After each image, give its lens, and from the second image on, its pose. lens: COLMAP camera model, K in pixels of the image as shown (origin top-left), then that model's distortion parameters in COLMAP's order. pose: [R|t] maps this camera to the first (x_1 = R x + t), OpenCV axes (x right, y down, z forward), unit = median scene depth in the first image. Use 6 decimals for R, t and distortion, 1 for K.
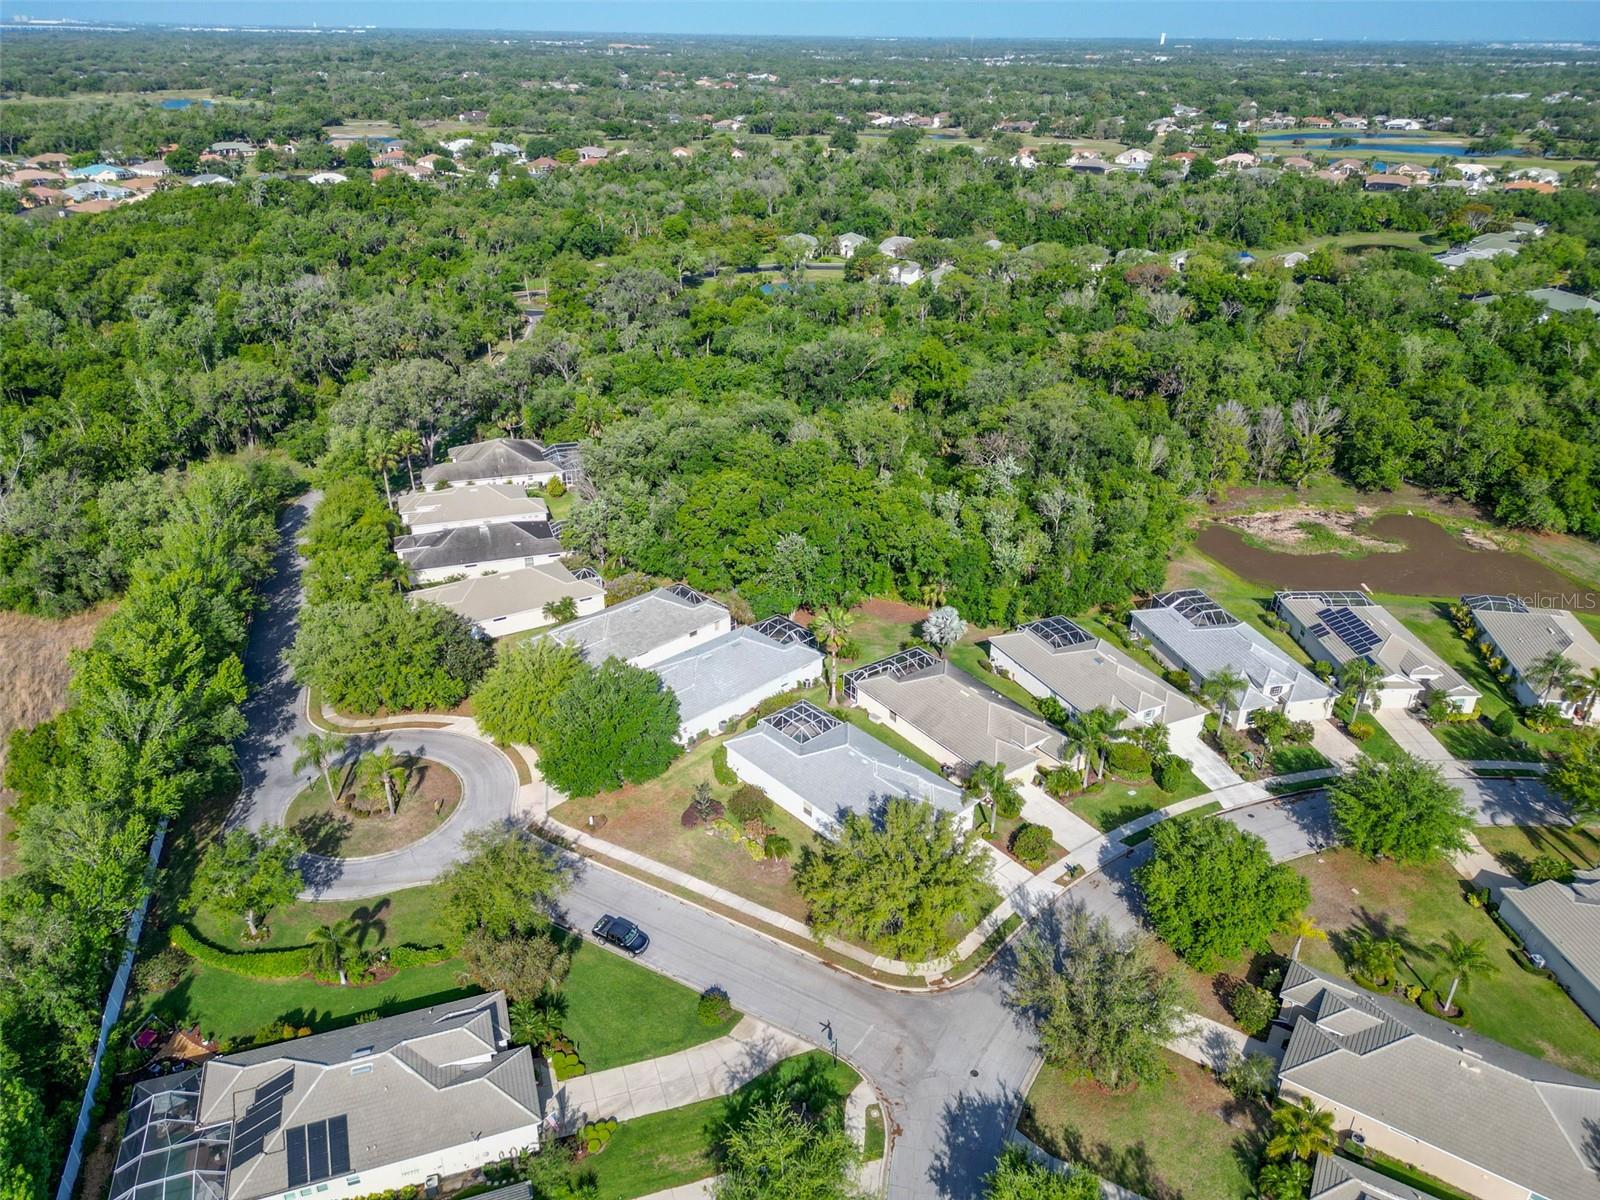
lens RADIAL K [[1120.3, 0, 796.4], [0, 1120.3, 590.3], [0, 0, 1]] dist [0.072501, -0.069812]
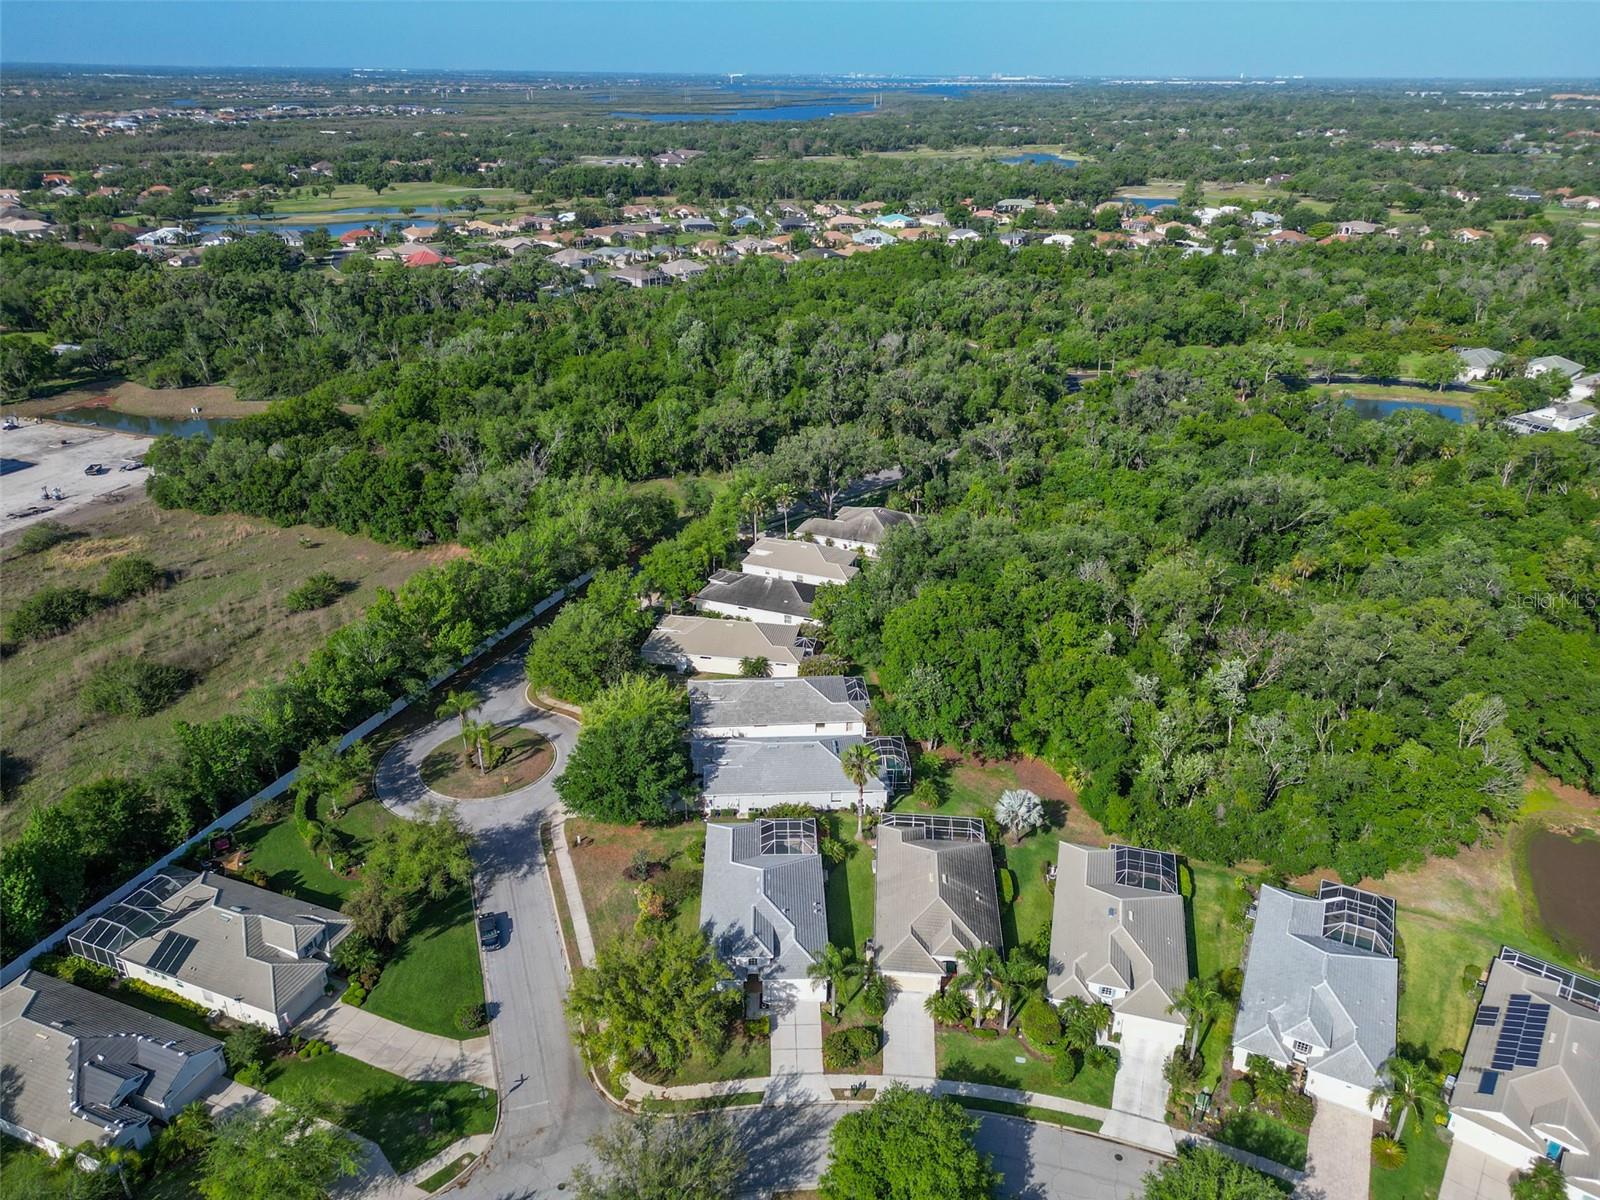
lens RADIAL K [[1117.5, 0, 796.8], [0, 1117.5, 593.9], [0, 0, 1]] dist [0.090557, -0.090115]
pose [[0.760294, 0.268055, -0.591692, 0.606366], [-0.287695, 0.955631, 0.063257, -0.176231], [0.582395, 0.122133, 0.803679, 0.154134]]
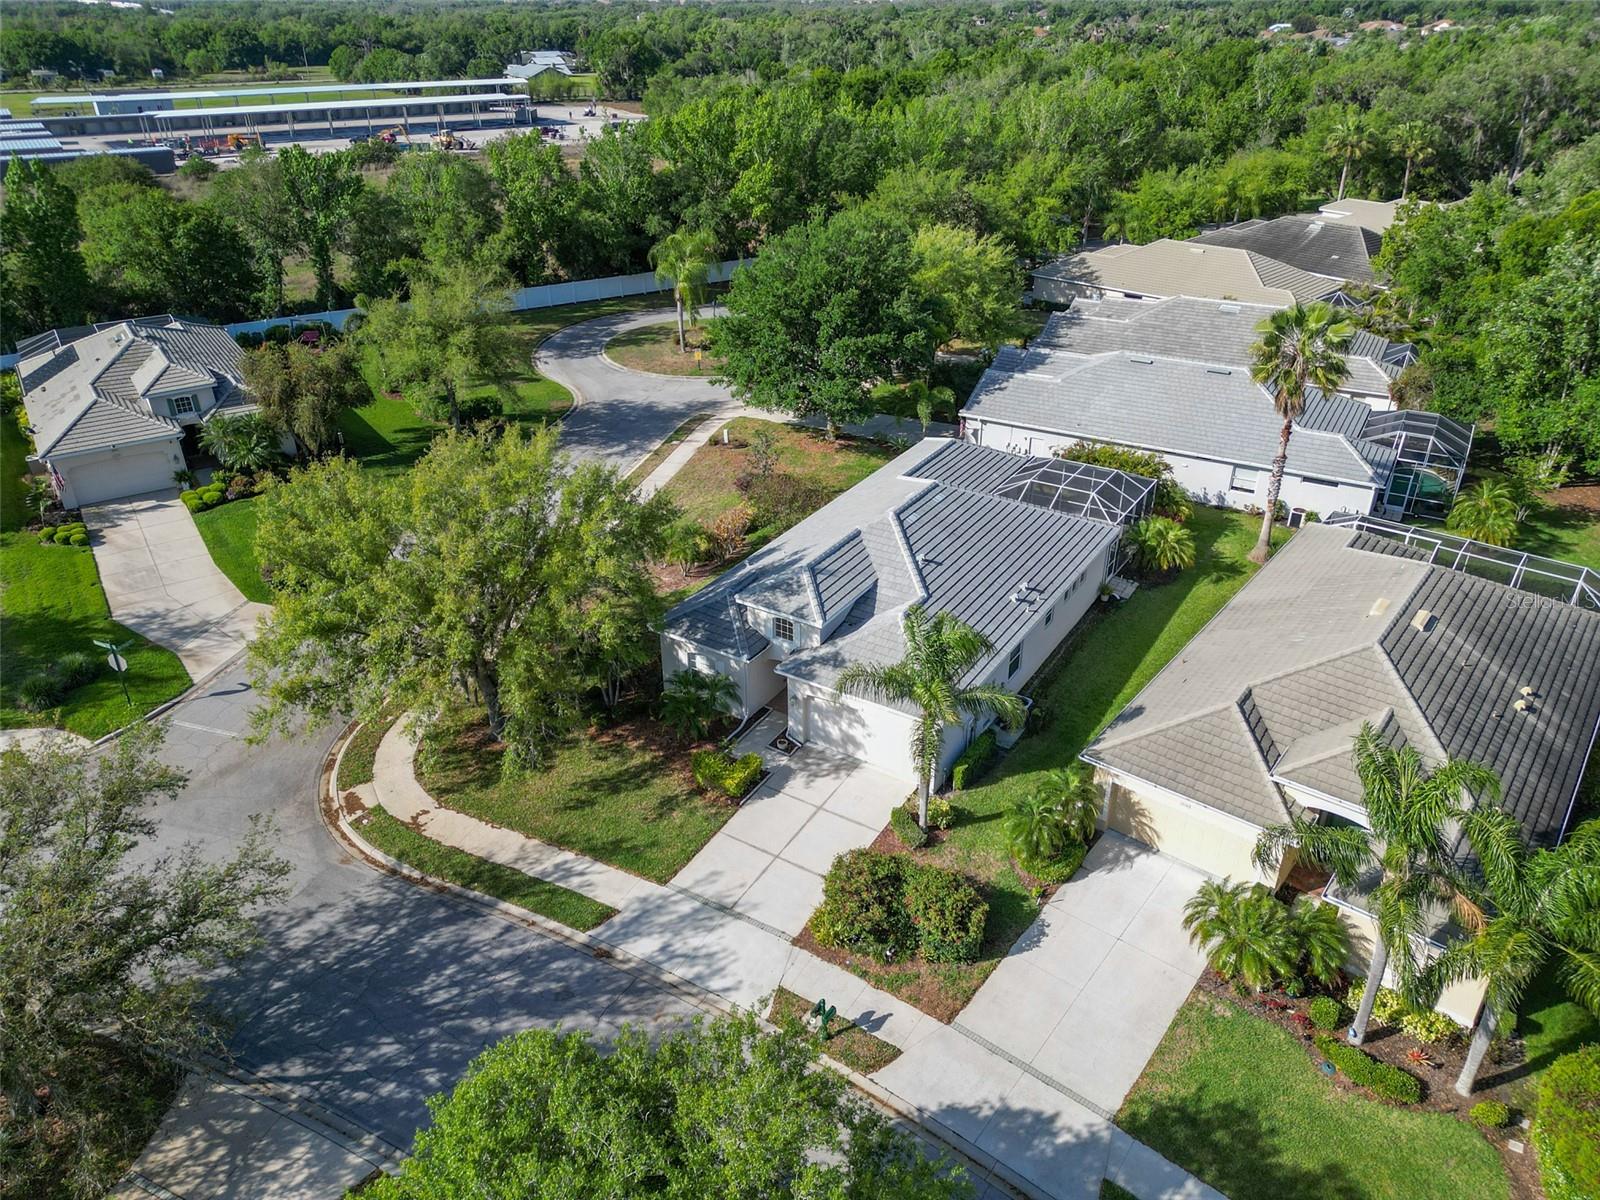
lens RADIAL K [[1120.3, 0, 796.4], [0, 1120.3, 590.3], [0, 0, 1]] dist [0.072501, -0.069812]
pose [[0.263852, 0.443504, -0.856555, 0.411313], [-0.419730, 0.852331, 0.312023, 0.061626], [0.868452, 0.277194, 0.411041, 0.780293]]
